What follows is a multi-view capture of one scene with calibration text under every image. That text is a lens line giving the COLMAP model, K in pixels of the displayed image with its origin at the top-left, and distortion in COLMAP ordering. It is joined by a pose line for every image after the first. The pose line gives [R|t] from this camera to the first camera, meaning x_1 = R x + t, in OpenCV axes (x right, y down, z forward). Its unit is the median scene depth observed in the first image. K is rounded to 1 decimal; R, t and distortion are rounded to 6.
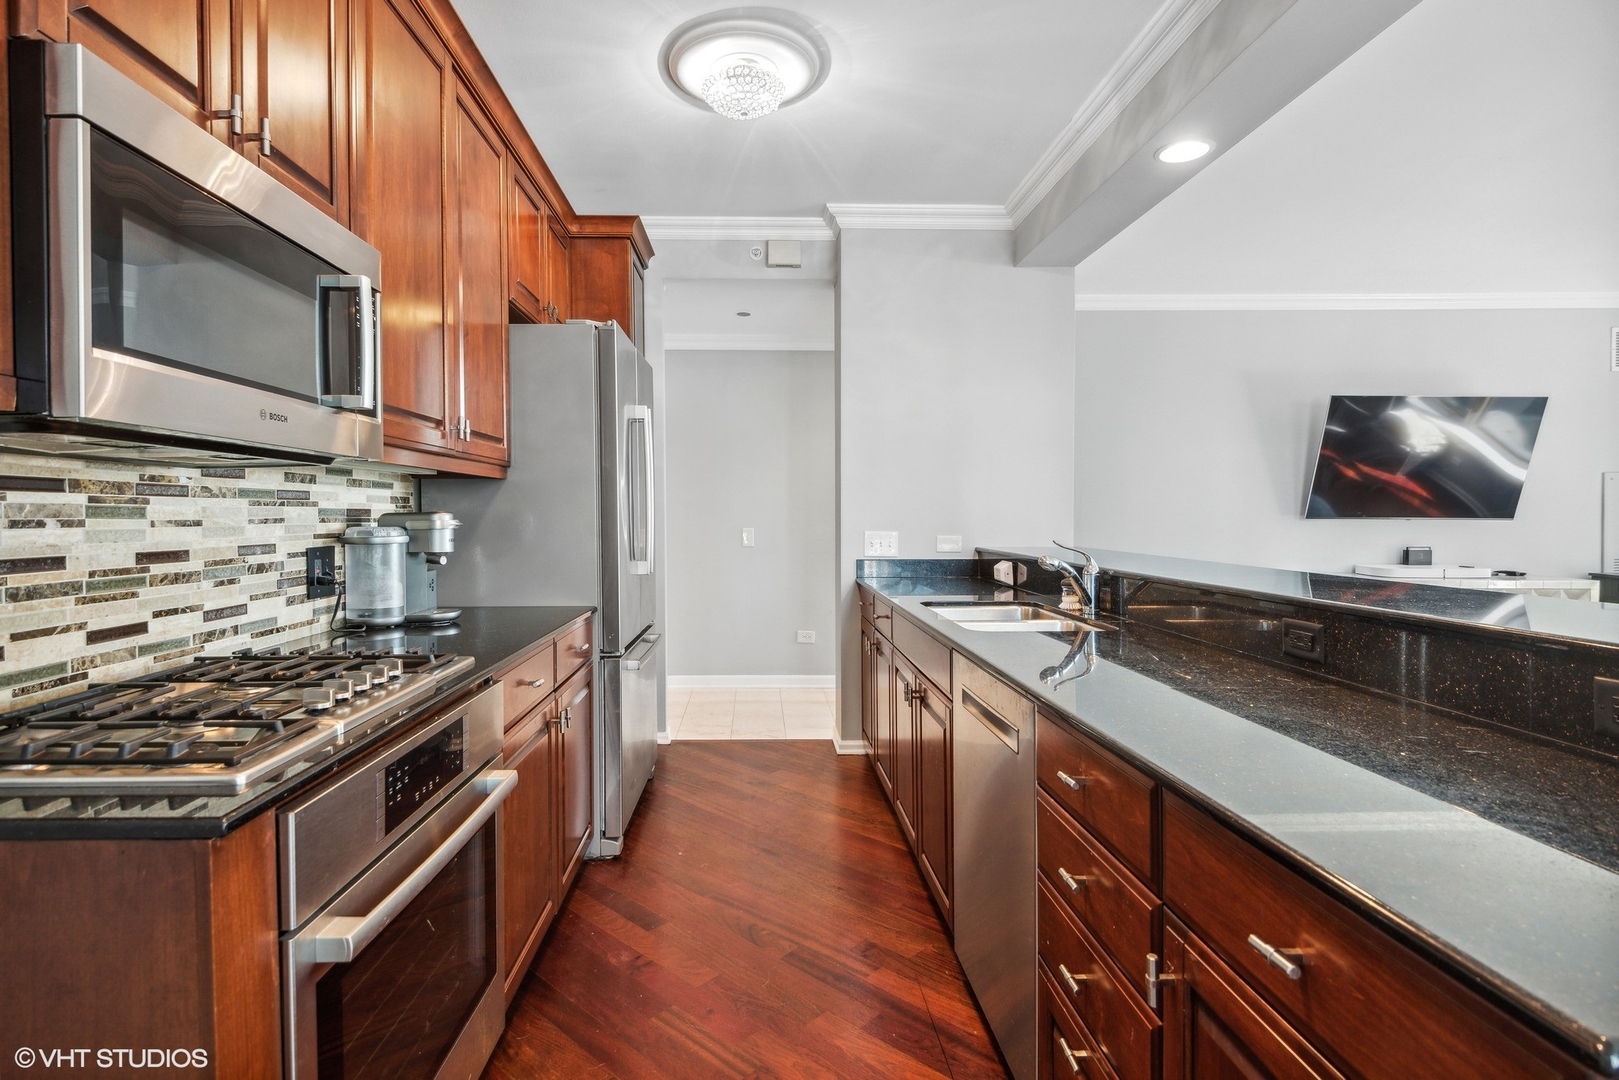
lens RADIAL K [[827.8, 0, 817.6], [0, 827.8, 520.2], [0, 0, 1]] dist [0.025038, -0.011937]
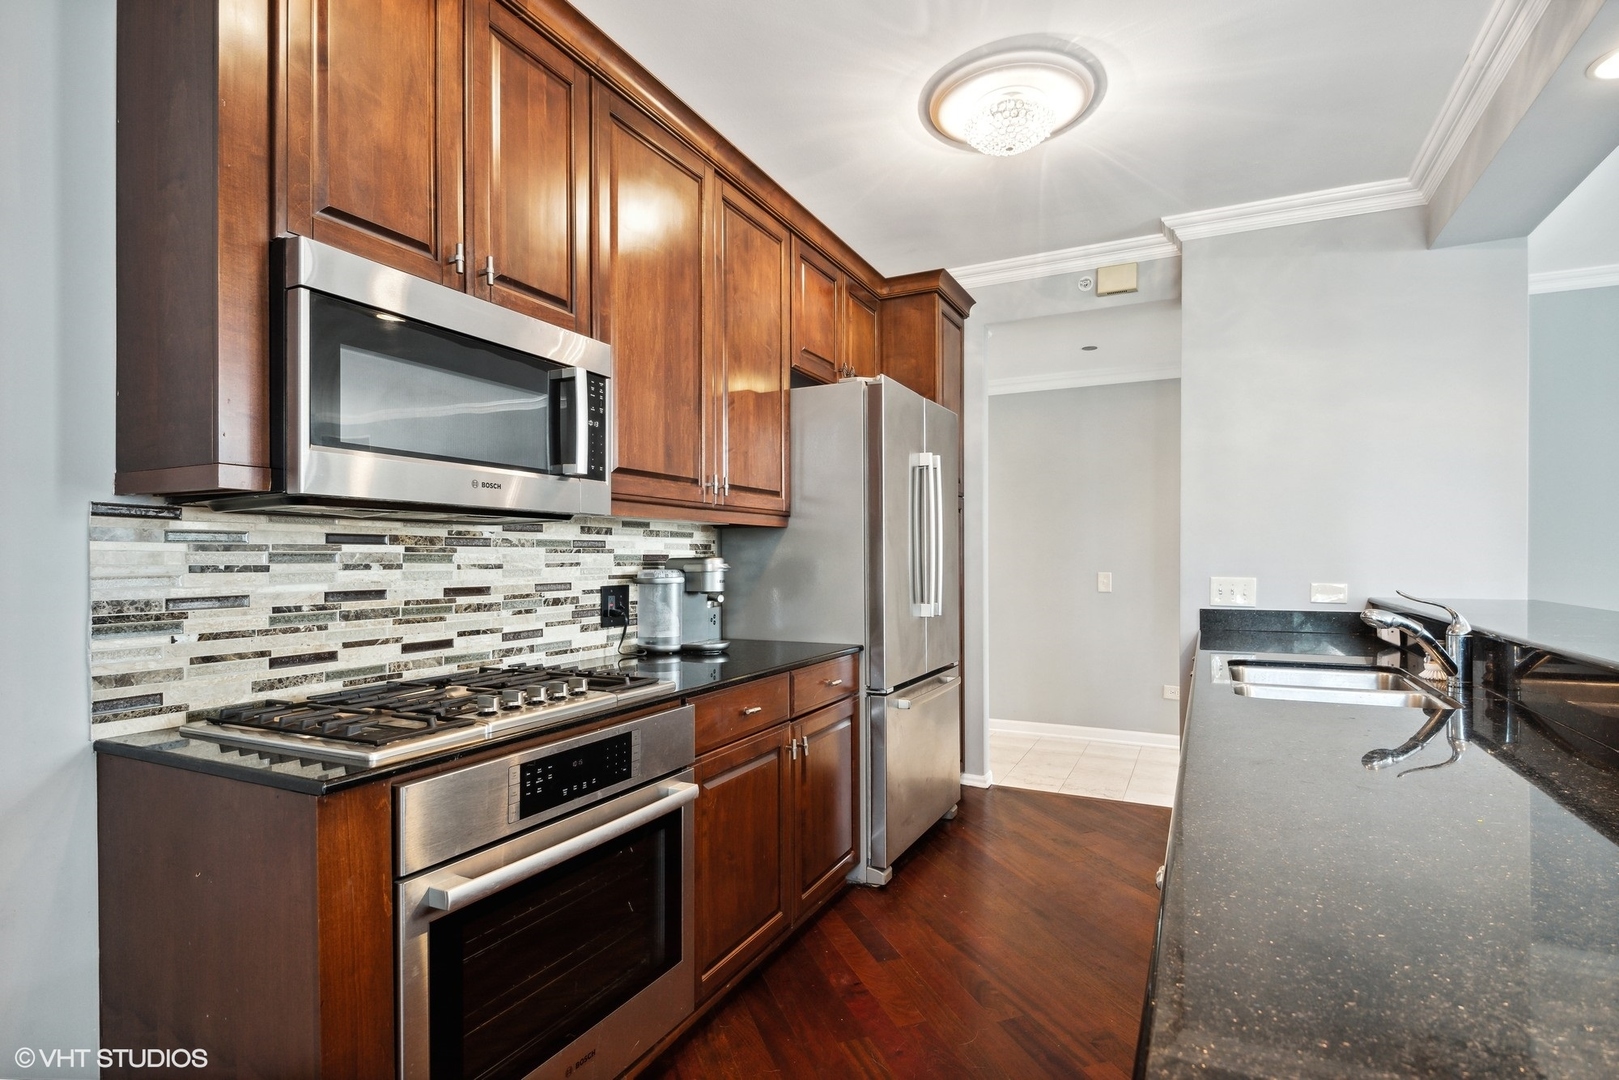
lens RADIAL K [[827.8, 0, 855.4], [0, 827.8, 554.9], [0, 0, 1]] dist [0.025038, -0.011937]
pose [[0.886506, -0.003319, -0.462705, 0.245806], [-0.001721, 0.999944, -0.010469, -0.001264], [0.462714, 0.010077, 0.886450, 0.064521]]
